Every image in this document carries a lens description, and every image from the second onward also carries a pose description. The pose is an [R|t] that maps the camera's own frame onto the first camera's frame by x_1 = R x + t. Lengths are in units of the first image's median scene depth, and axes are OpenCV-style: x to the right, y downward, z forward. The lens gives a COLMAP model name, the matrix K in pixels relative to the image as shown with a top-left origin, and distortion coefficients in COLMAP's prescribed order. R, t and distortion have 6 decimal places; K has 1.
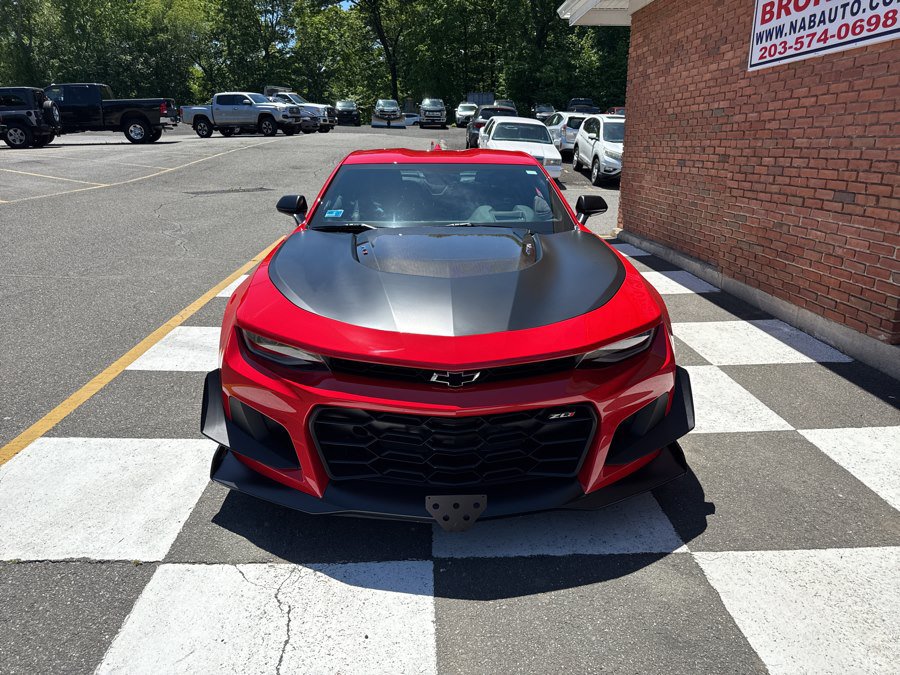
lens RADIAL K [[643.6, 0, 450.0], [0, 643.6, 337.5], [0, 0, 1]] dist [0.013560, -0.016774]
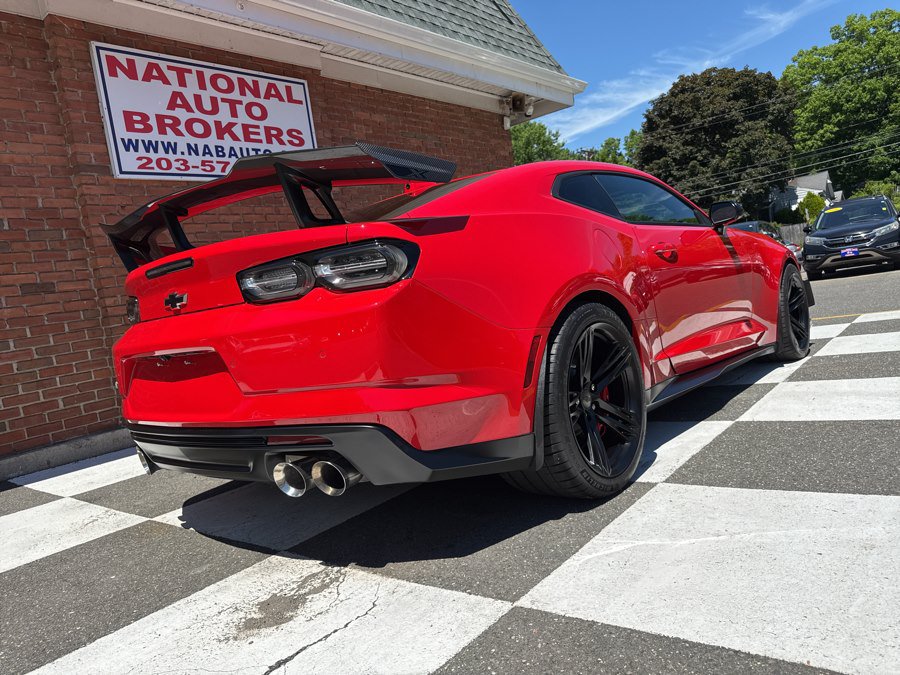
lens RADIAL K [[639.4, 0, 448.9], [0, 639.4, 336.8], [0, 0, 1]] dist [0.010493, -0.015247]
pose [[-0.737037, 0.061069, 0.673088, -0.469049], [0.334006, 0.898704, 0.284201, -0.367247], [-0.587551, 0.434282, -0.682776, 1.620495]]
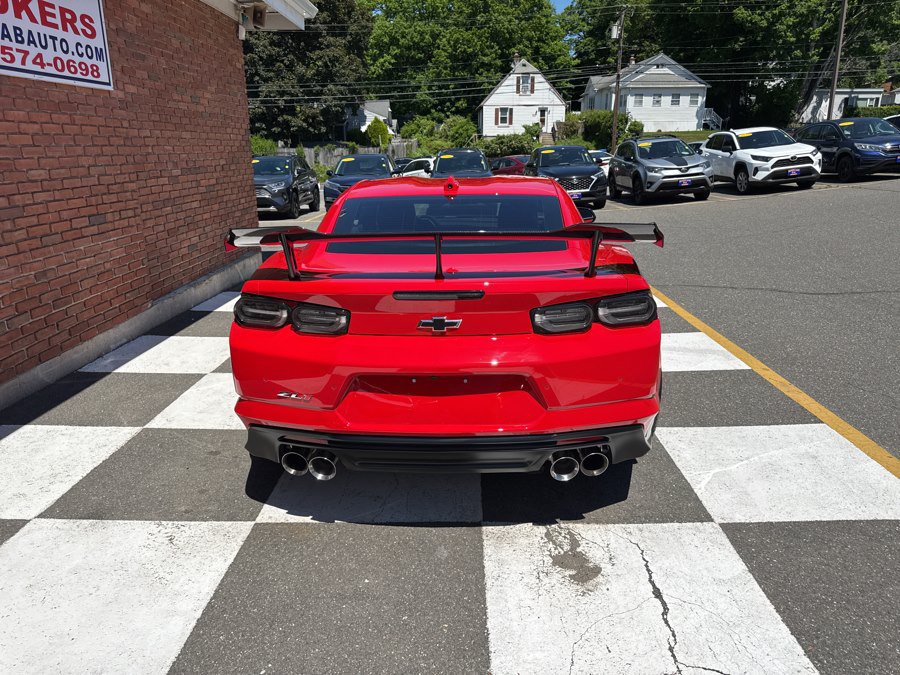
lens RADIAL K [[639.4, 0, 448.9], [0, 639.4, 336.8], [0, 0, 1]] dist [0.010493, -0.015247]
pose [[-0.996939, -0.008794, 0.077692, -0.076228], [0.035250, 0.836394, 0.546995, -0.577684], [-0.069791, 0.548059, -0.833523, 1.819526]]
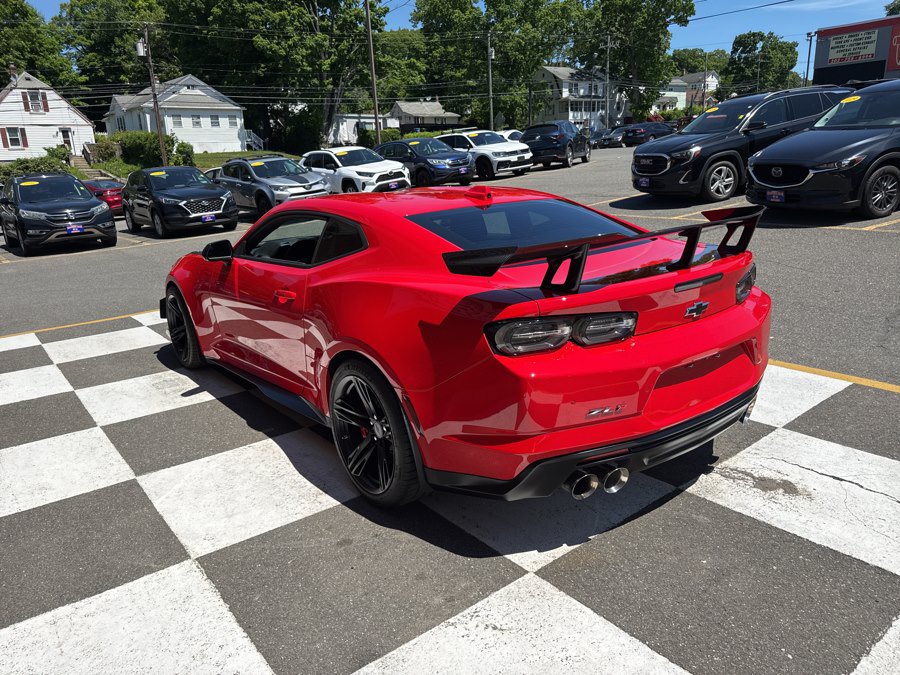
lens RADIAL K [[638.2, 0, 452.6], [0, 638.2, 337.7], [0, 0, 1]] dist [0.018014, -0.026352]
pose [[-0.816432, 0.189010, -0.545632, 0.422503], [-0.128144, 0.862048, 0.490359, -0.537631], [0.563044, 0.470264, -0.679583, 1.672604]]
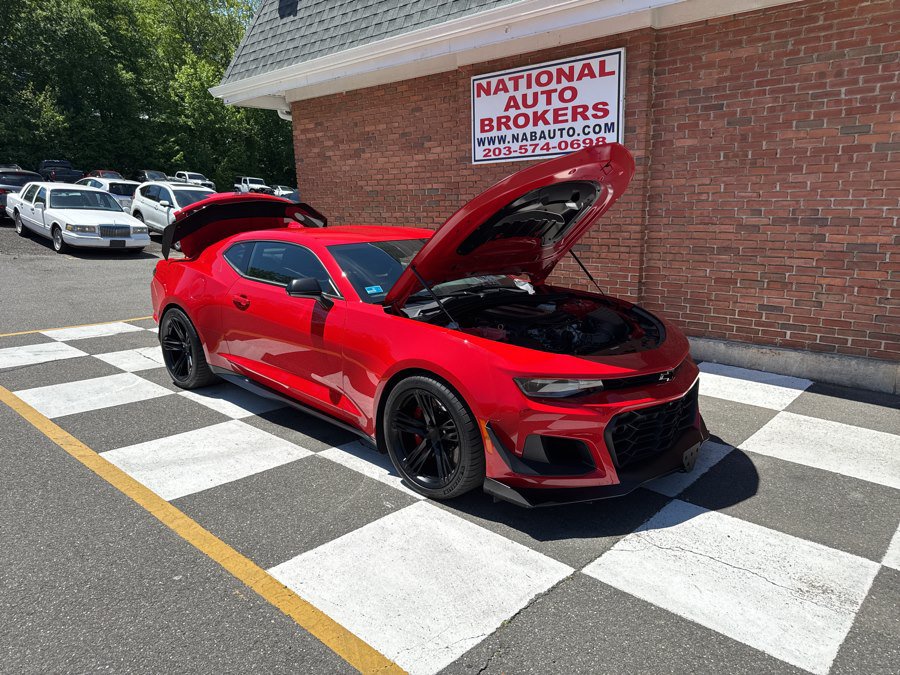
lens RADIAL K [[631.3, 0, 451.7], [0, 631.3, 337.4], [0, 0, 1]] dist [0.108991, -0.202933]
pose [[0.708393, -0.158409, 0.687812, -0.662874], [0.218214, 0.975901, 0.000015, -0.065299], [-0.671239, 0.150080, 0.725888, 0.102084]]
